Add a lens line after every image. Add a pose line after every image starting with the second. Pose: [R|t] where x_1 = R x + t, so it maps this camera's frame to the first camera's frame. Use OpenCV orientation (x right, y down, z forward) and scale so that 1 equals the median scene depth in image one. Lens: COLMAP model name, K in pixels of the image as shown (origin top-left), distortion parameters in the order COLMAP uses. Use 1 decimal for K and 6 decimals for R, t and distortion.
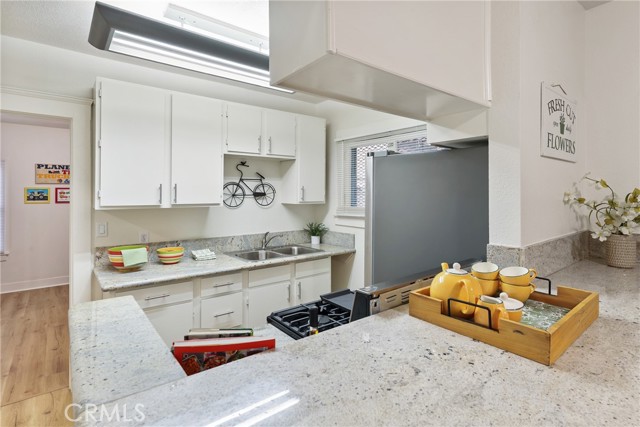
lens RADIAL K [[323.0, 0, 327.4], [0, 323.0, 189.6], [0, 0, 1]] dist [-0.001686, -0.000081]
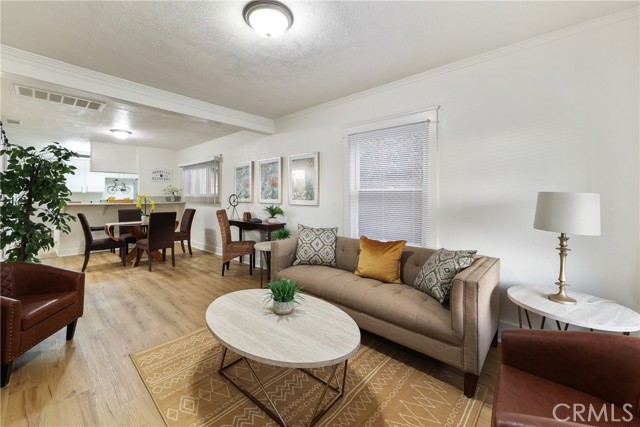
lens RADIAL K [[261.1, 0, 325.4], [0, 261.1, 192.9], [0, 0, 1]] dist [-0.000632, 0.000042]
pose [[0.988938, 0.001321, 0.148321, 1.390951], [-0.000098, 0.999966, -0.008254, 0.064916], [-0.148327, 0.008148, 0.988905, -1.835870]]
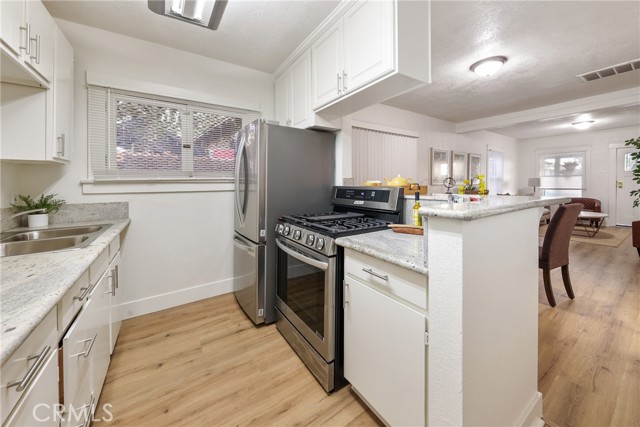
lens RADIAL K [[228.8, 0, 311.0], [0, 228.8, 183.7], [0, 0, 1]] dist [0.000282, -0.000207]
pose [[0.124842, -0.007295, 0.992150, -0.486953], [-0.002971, 0.999966, 0.007727, 0.087588], [-0.992172, -0.003913, 0.124816, 0.455075]]
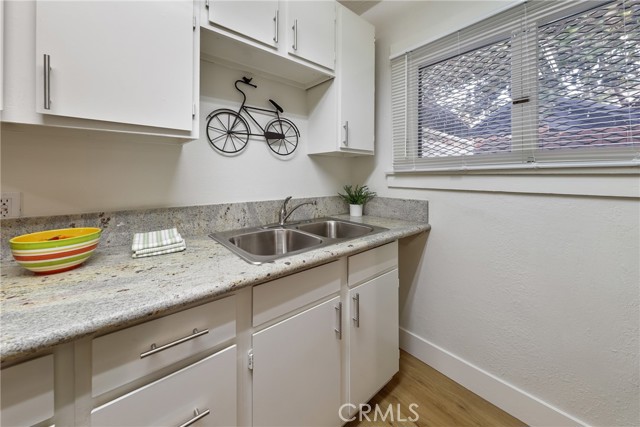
lens RADIAL K [[236.5, 0, 322.2], [0, 236.5, 176.1], [0, 0, 1]] dist [0.001502, 0.000193]
pose [[0.999939, -0.000741, 0.011056, -0.130320], [0.000591, 0.999908, 0.013548, 0.087792], [-0.011065, -0.013540, 0.999847, 0.572293]]
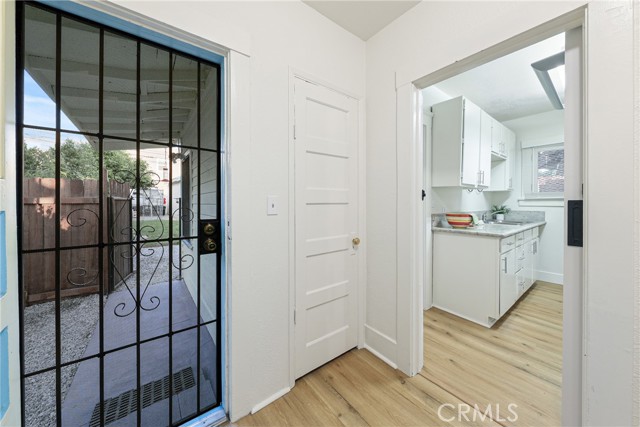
lens RADIAL K [[228.8, 0, 315.6], [0, 228.8, 201.0], [0, 0, 1]] dist [0.000282, -0.000207]
pose [[0.999310, -0.001052, -0.037116, -0.945585], [0.001401, 0.999955, 0.009352, 0.084106], [0.037105, -0.009397, 0.999267, -0.064447]]
